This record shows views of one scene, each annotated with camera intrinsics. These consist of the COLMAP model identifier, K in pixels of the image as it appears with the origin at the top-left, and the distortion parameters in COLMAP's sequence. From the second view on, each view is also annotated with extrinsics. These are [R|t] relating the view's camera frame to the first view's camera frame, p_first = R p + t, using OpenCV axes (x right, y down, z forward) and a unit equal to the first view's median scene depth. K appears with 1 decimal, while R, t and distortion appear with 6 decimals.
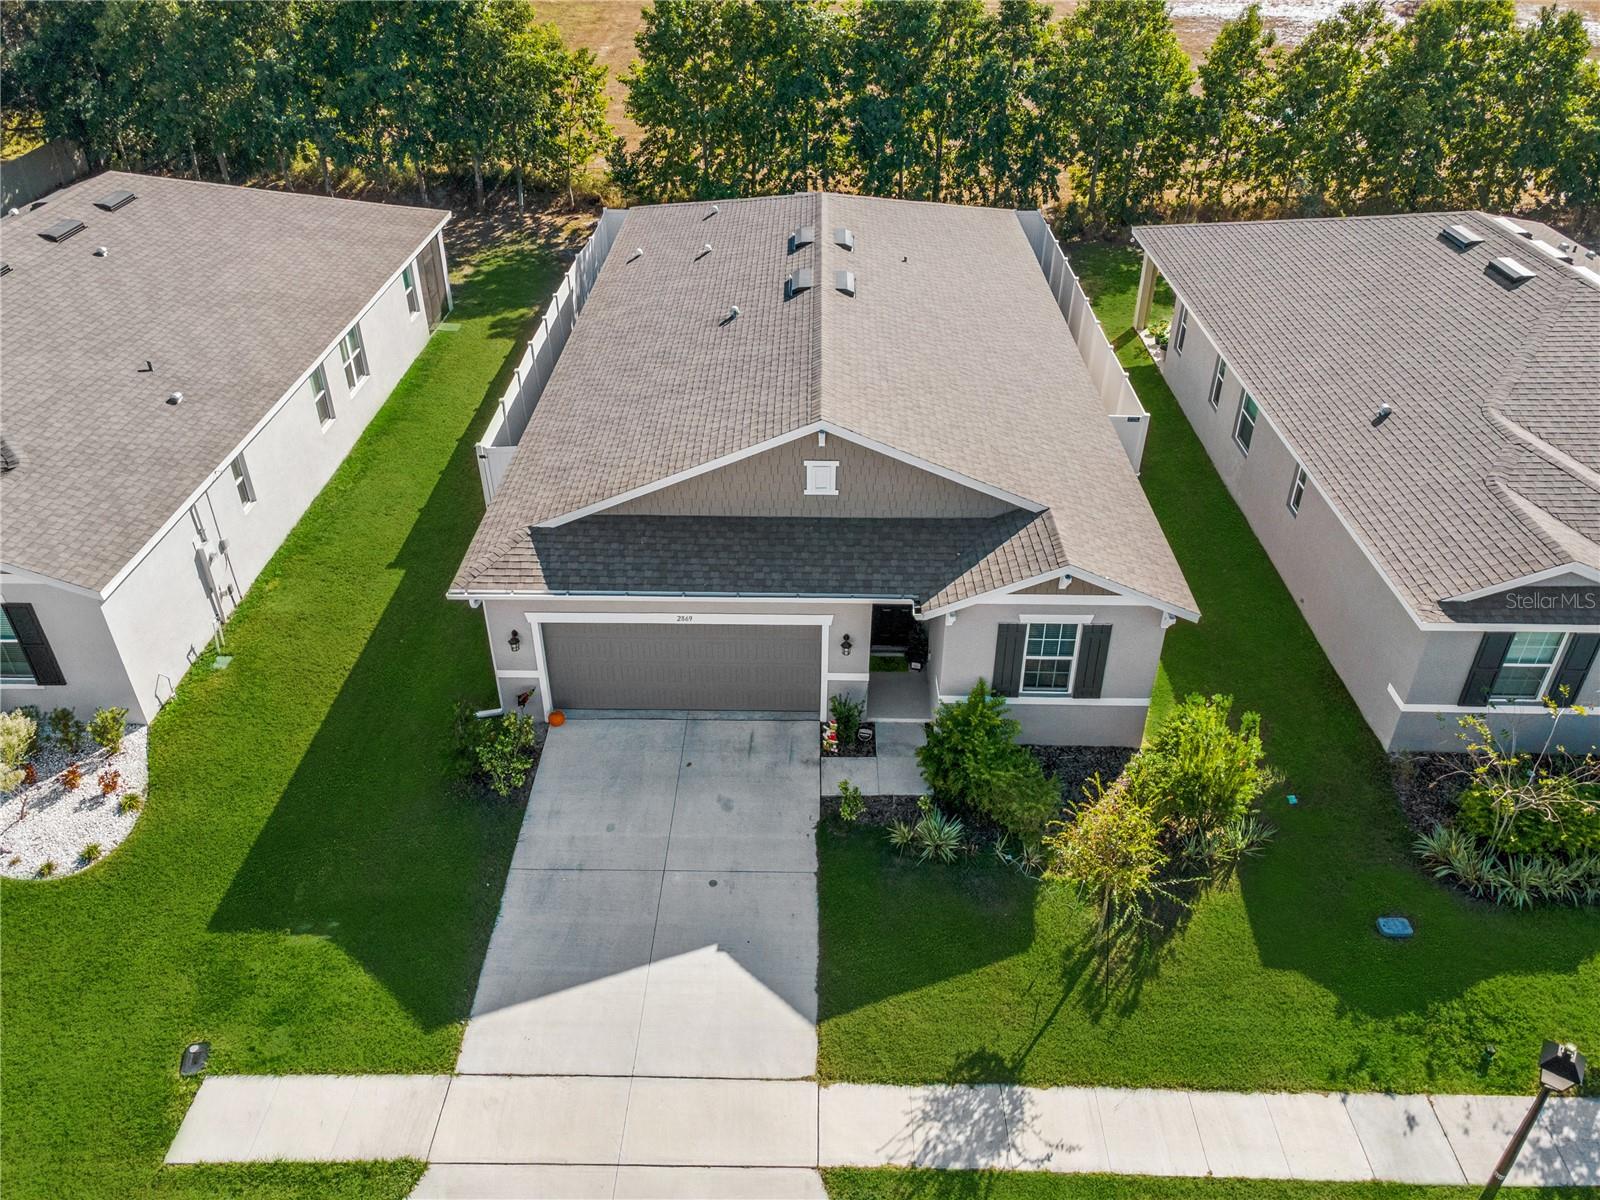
lens RADIAL K [[1208.1, 0, 800.0], [0, 1208.1, 600.0], [0, 0, 1]] dist [0.033115, -0.009365]
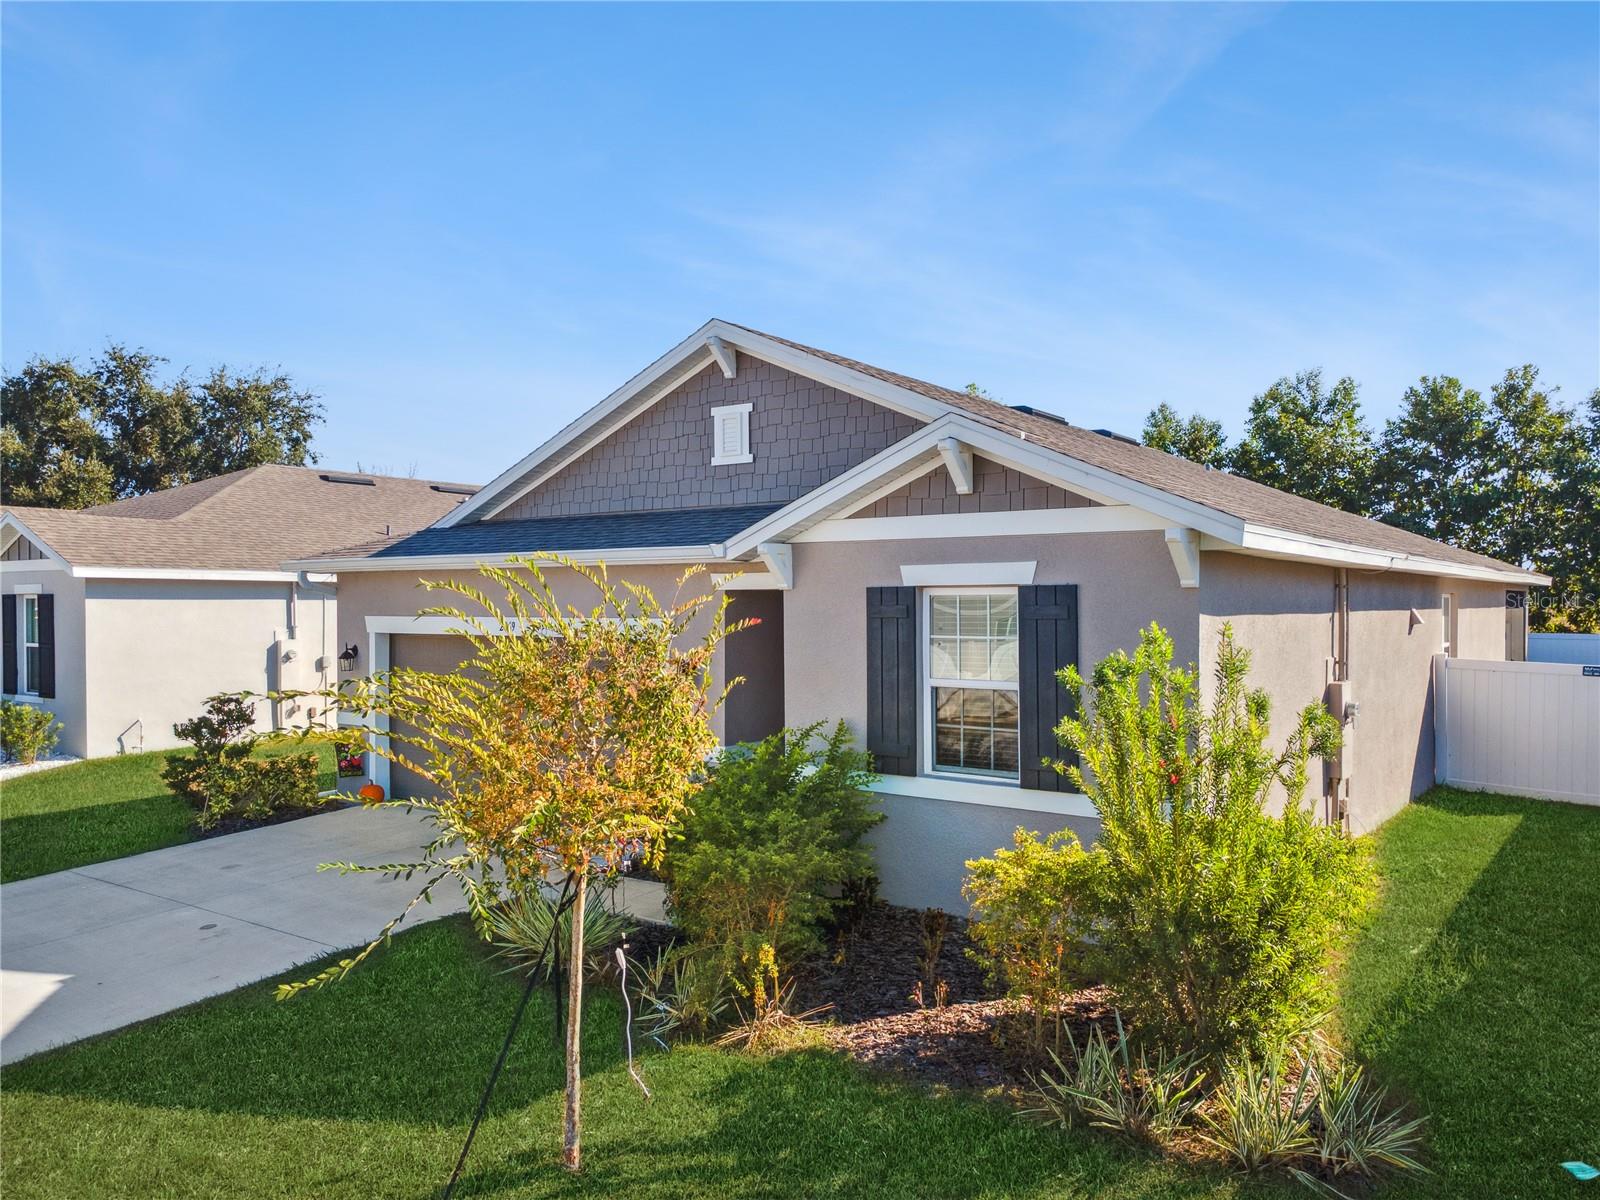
lens RADIAL K [[1208.1, 0, 800.0], [0, 1208.1, 600.0], [0, 0, 1]] dist [0.033115, -0.009365]
pose [[0.815073, -0.001162, -0.579358, 0.421556], [-0.320528, 0.832112, -0.452605, 0.253414], [0.482616, 0.554606, 0.677859, 0.626869]]
